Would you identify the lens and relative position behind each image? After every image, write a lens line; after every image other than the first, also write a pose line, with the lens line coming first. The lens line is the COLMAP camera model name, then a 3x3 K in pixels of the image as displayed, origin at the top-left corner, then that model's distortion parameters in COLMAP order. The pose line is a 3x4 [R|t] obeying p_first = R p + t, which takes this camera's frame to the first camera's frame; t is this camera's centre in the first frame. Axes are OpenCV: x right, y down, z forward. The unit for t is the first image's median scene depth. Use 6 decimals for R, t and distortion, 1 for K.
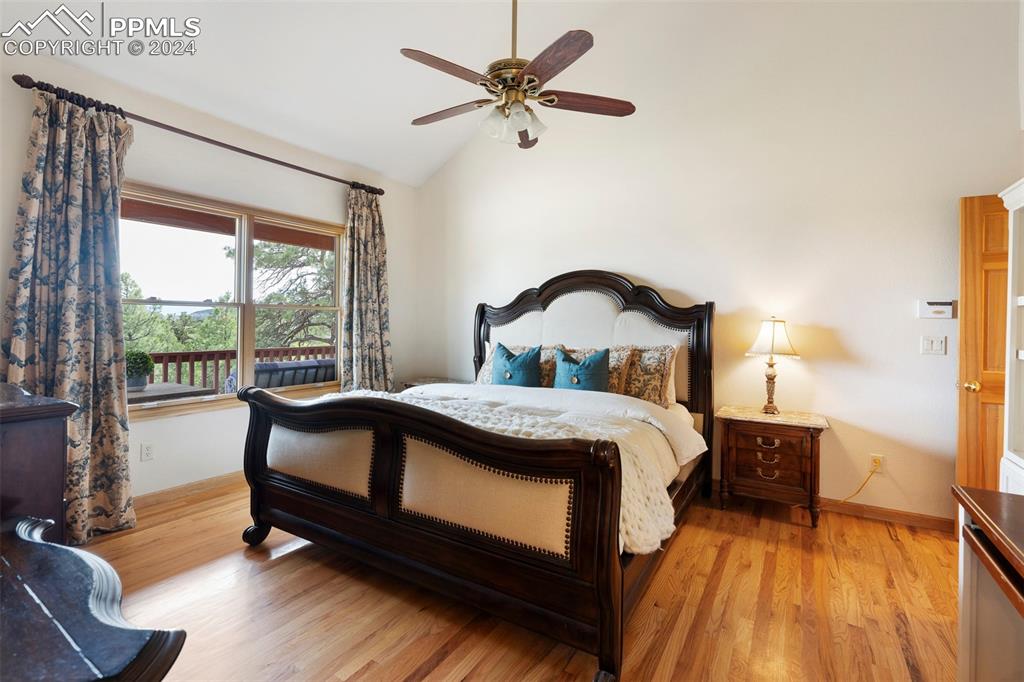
lens RADIAL K [[469.6, 0, 510.6], [0, 469.6, 331.1], [0, 0, 1]] dist [-0.015465, 0.005808]
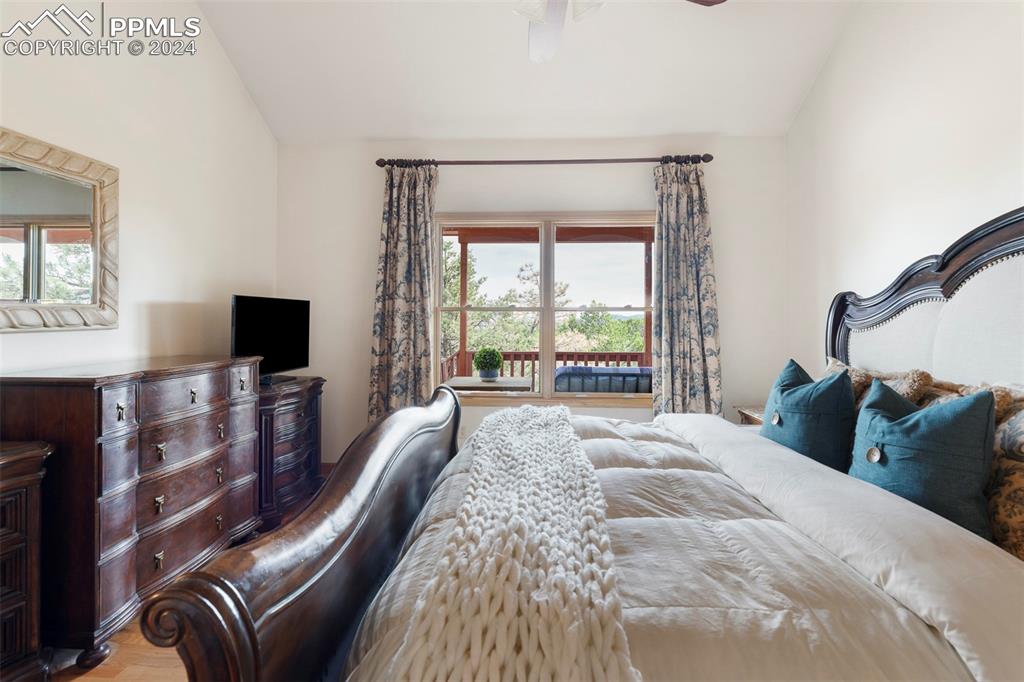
lens RADIAL K [[469.6, 0, 507.5], [0, 469.6, 325.9], [0, 0, 1]] dist [-0.015465, 0.005808]
pose [[0.489390, -0.003141, -0.872059, 0.266274], [-0.014149, 0.999833, -0.011542, -0.004136], [0.871950, 0.017988, 0.489264, 0.373672]]
